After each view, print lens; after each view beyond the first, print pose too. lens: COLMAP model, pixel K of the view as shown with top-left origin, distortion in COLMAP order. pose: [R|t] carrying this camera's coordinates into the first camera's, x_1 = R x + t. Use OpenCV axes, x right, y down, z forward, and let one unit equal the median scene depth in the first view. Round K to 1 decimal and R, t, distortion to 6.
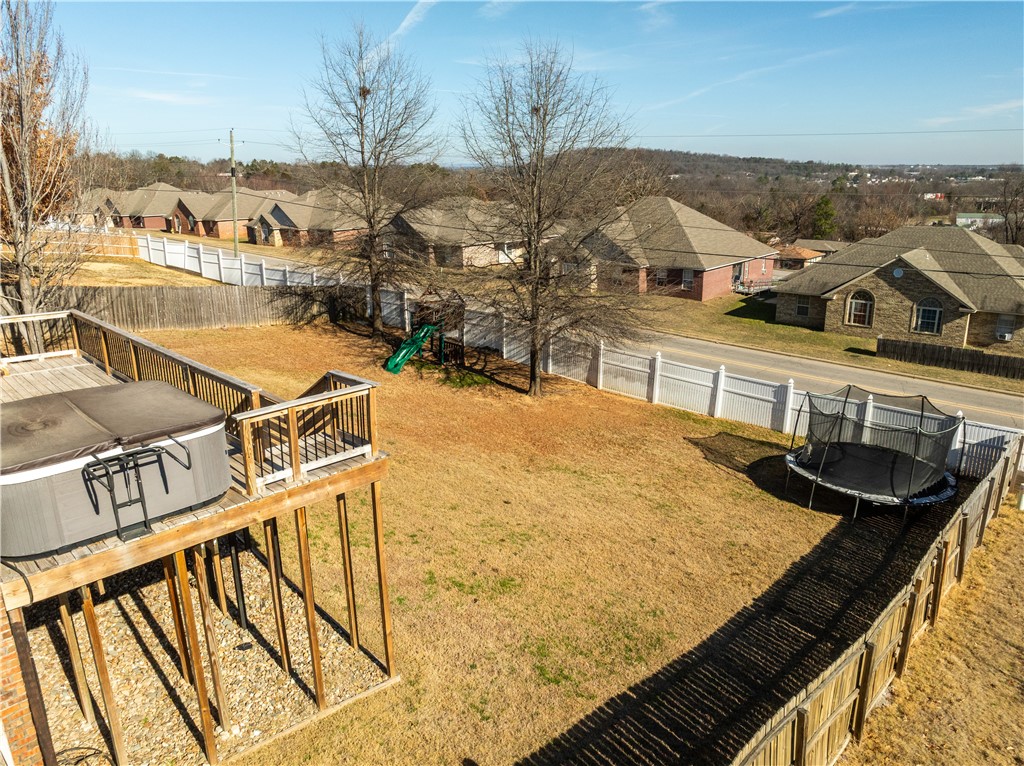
lens RADIAL K [[723.3, 0, 512.0], [0, 723.3, 383.0], [0, 0, 1]] dist [-0.029553, 0.011521]
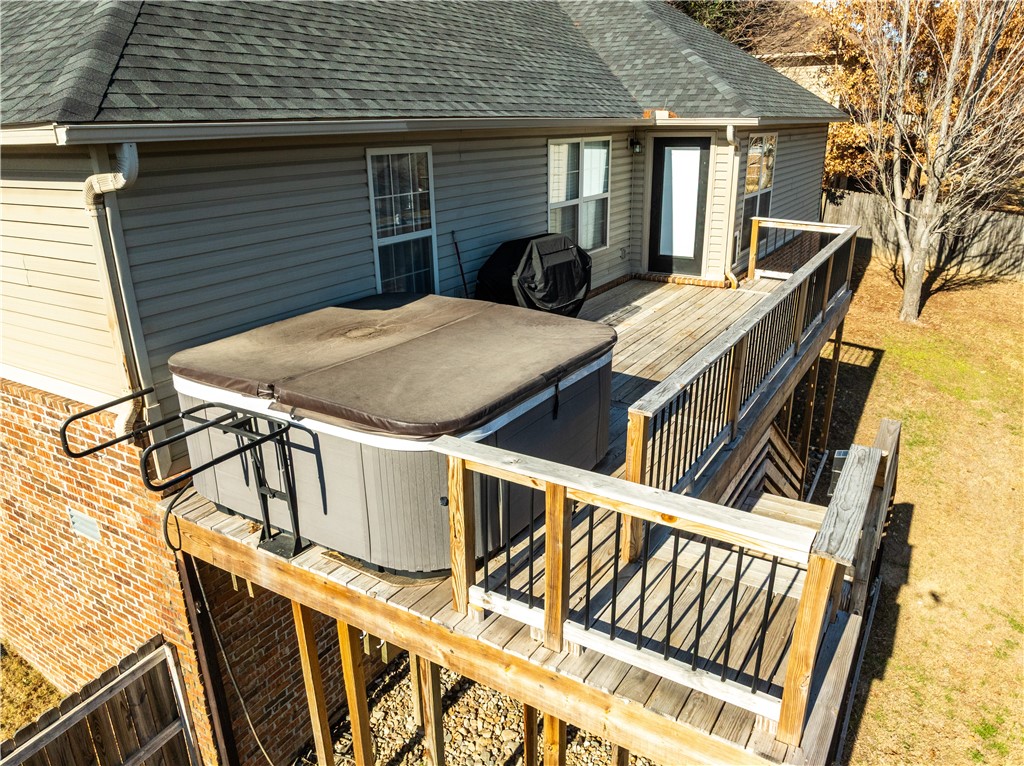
lens RADIAL K [[723.3, 0, 512.0], [0, 723.3, 383.0], [0, 0, 1]] dist [-0.029553, 0.011521]
pose [[0.239664, 0.336864, -0.910540, 0.015054], [-0.265811, 0.924805, 0.272177, -0.107214], [0.933759, 0.176801, 0.311185, 0.819126]]
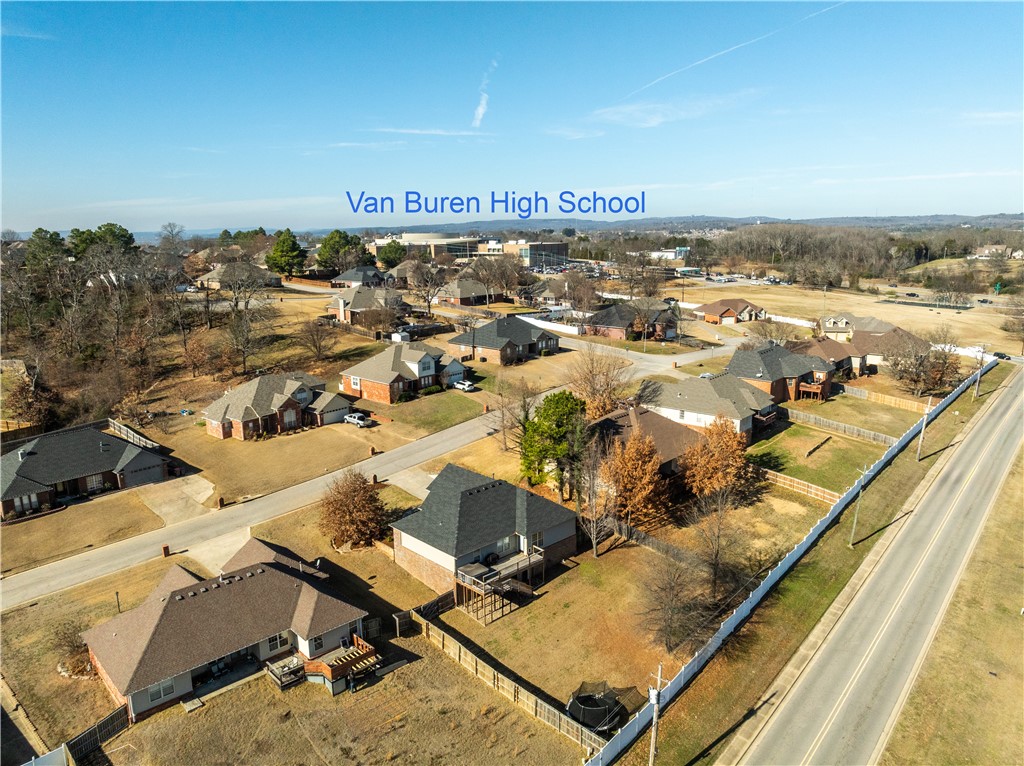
lens RADIAL K [[722.2, 0, 512.0], [0, 722.2, 383.0], [0, 0, 1]] dist [-0.033963, 0.001401]
pose [[-0.020136, 0.221945, -0.974851, 6.613305], [-0.274894, 0.936240, 0.218832, -3.664933], [0.961264, 0.272388, 0.042159, 0.438041]]
